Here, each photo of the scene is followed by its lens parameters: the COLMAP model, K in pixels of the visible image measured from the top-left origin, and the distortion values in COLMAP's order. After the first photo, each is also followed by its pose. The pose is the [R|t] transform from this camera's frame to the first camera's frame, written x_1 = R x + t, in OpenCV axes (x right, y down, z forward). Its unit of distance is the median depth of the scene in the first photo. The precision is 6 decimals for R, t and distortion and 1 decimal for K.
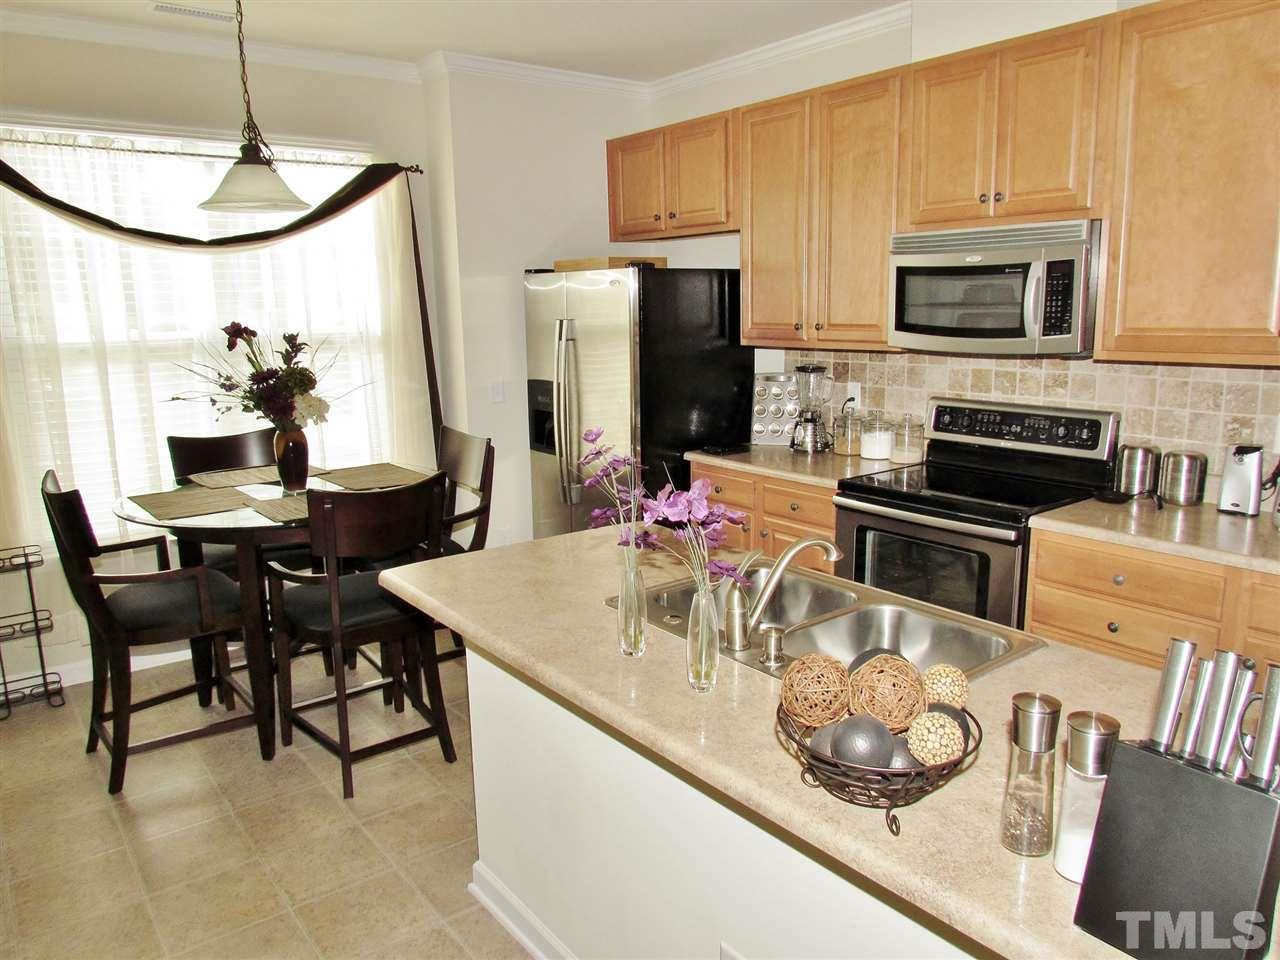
lens RADIAL K [[914.3, 0, 631.7], [0, 914.3, 483.2], [0, 0, 1]] dist [-0.012319, 0.001828]
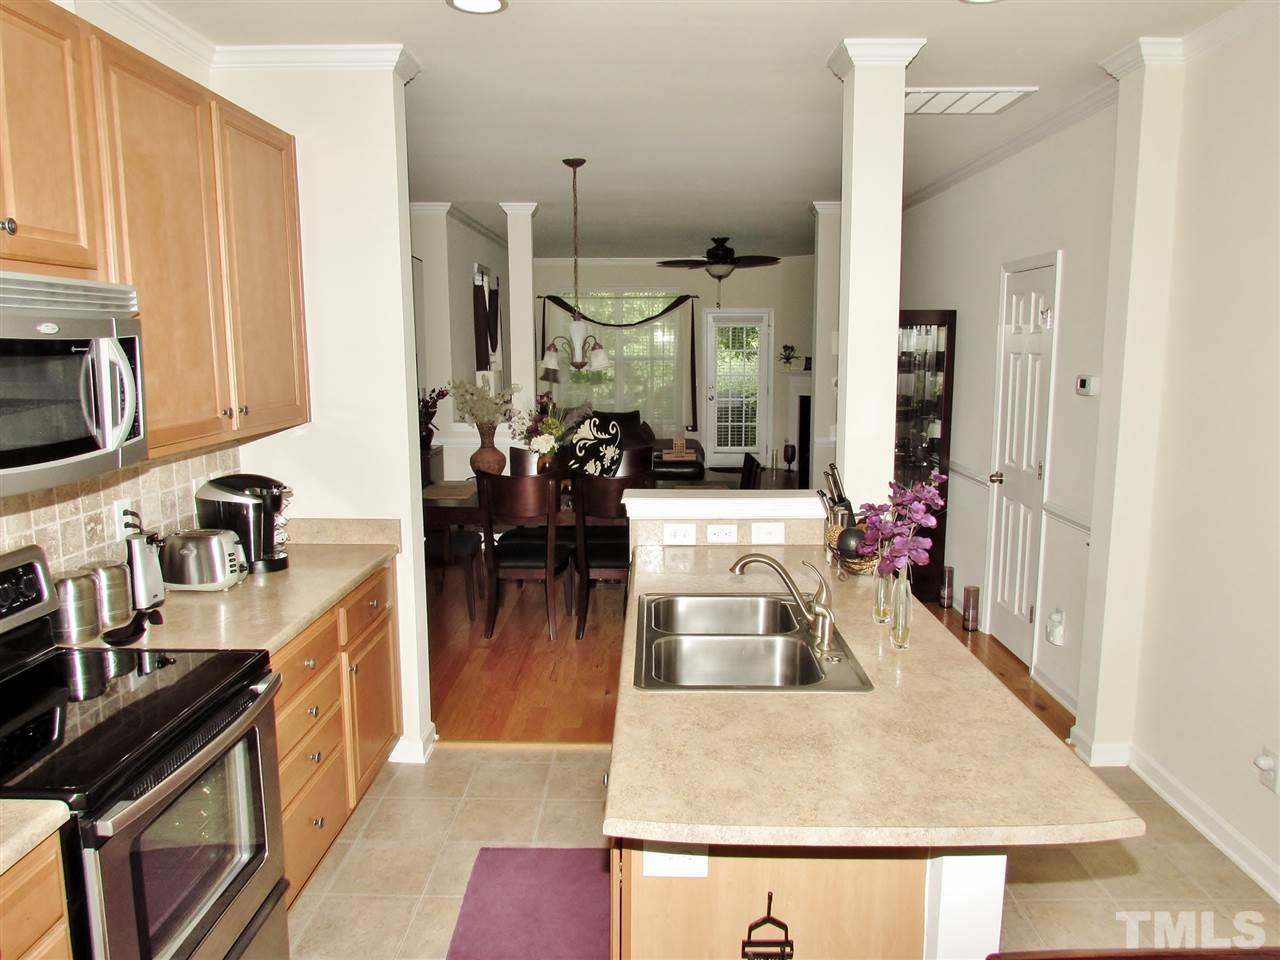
lens RADIAL K [[914.3, 0, 645.7], [0, 914.3, 466.9], [0, 0, 1]] dist [-0.012319, 0.001828]
pose [[-0.784662, -0.063743, 0.616637, -0.272780], [0.136139, 0.952699, 0.271717, -0.252046], [-0.604790, 0.297155, -0.738869, 1.155806]]
